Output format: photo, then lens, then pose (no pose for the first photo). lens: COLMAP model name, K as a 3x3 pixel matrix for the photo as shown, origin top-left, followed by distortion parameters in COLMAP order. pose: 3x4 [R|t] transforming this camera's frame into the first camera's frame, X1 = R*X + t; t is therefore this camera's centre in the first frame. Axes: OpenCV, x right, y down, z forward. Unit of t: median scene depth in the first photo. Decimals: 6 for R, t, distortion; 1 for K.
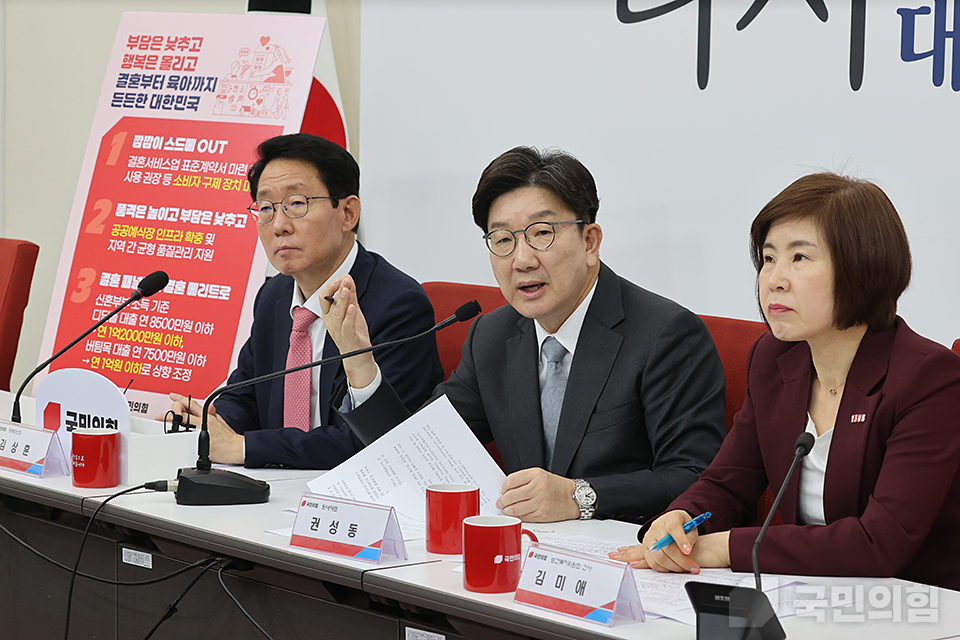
lens RADIAL K [[2618.6, 0, 480.0], [0, 2618.6, 320.0], [0, 0, 1]] dist [-0.026784, -0.414203]
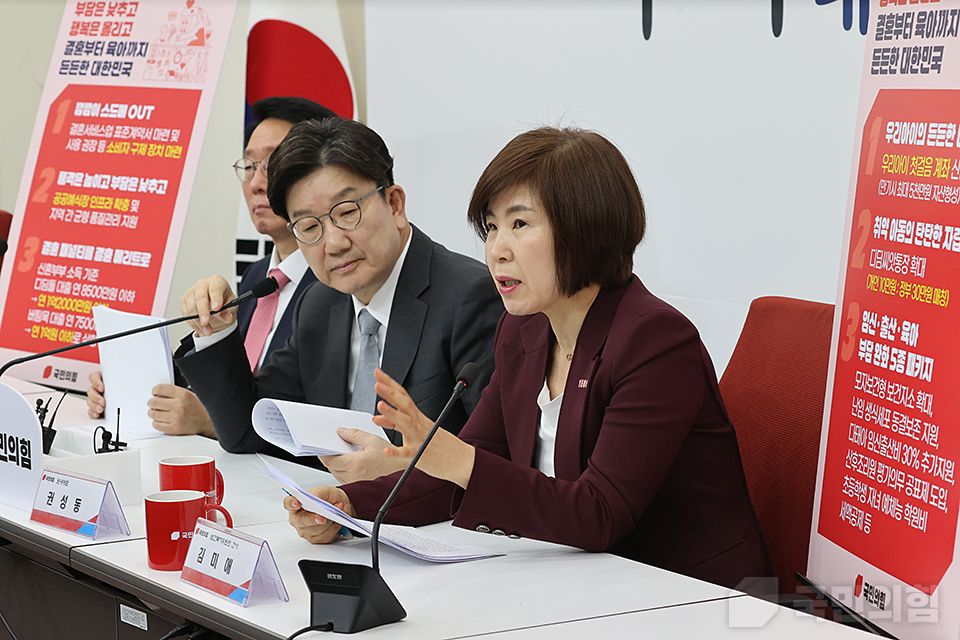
lens RADIAL K [[2618.6, 0, 480.0], [0, 2618.6, 320.0], [0, 0, 1]] dist [-0.026784, -0.414203]
pose [[0.989655, -0.014207, -0.142759, 0.164799], [0.016694, 0.999729, 0.016235, -0.001575], [0.142490, -0.018450, 0.989624, 0.036606]]
